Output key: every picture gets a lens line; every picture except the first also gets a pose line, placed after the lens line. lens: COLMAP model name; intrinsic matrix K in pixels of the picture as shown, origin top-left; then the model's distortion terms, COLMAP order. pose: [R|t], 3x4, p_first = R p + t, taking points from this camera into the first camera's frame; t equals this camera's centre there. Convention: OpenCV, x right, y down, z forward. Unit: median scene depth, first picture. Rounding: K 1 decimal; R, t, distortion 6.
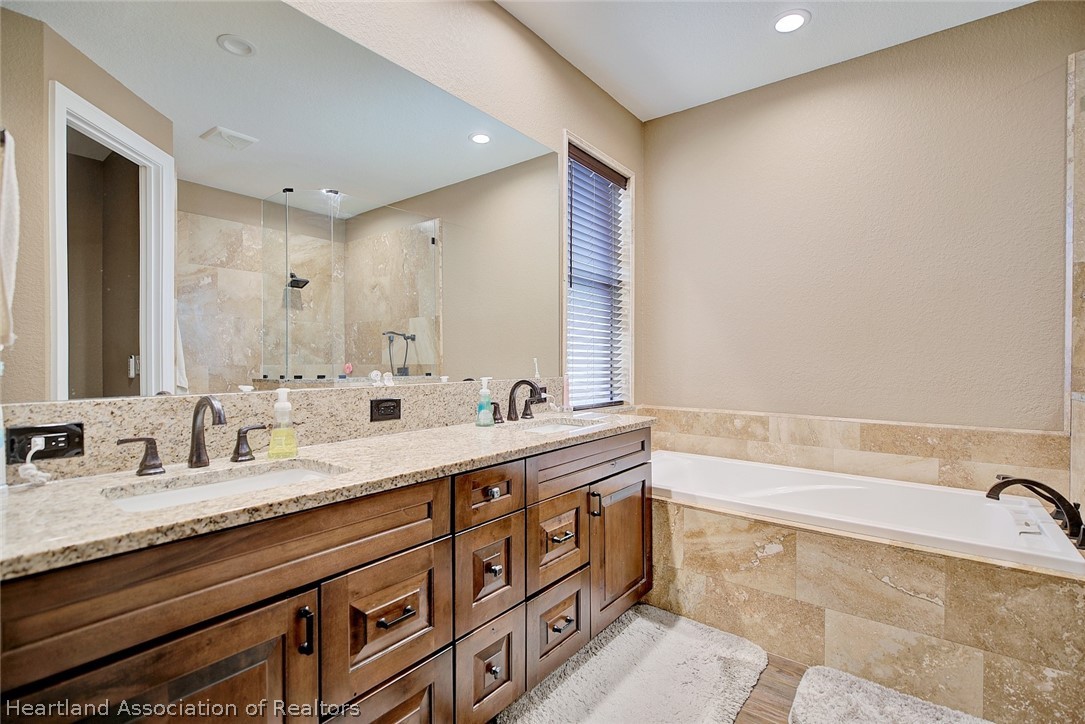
lens RADIAL K [[495.9, 0, 545.4], [0, 495.9, 360.3], [0, 0, 1]] dist [0.009241, -0.000428]
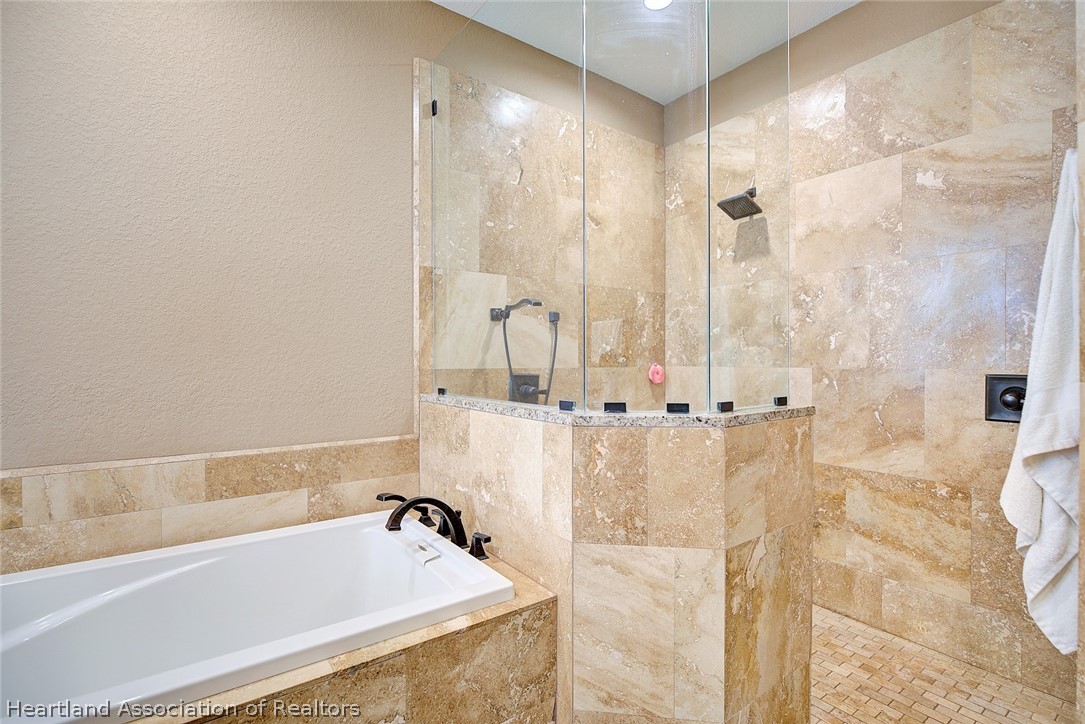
lens RADIAL K [[503.1, 0, 547.9], [0, 503.1, 363.0], [0, 0, 1]] dist [-0.008010, 0.000428]
pose [[0.270457, -0.010156, 0.962678, 0.136296], [0.006437, 0.999941, 0.008741, -0.005654], [-0.962711, 0.003833, 0.270507, 0.441295]]
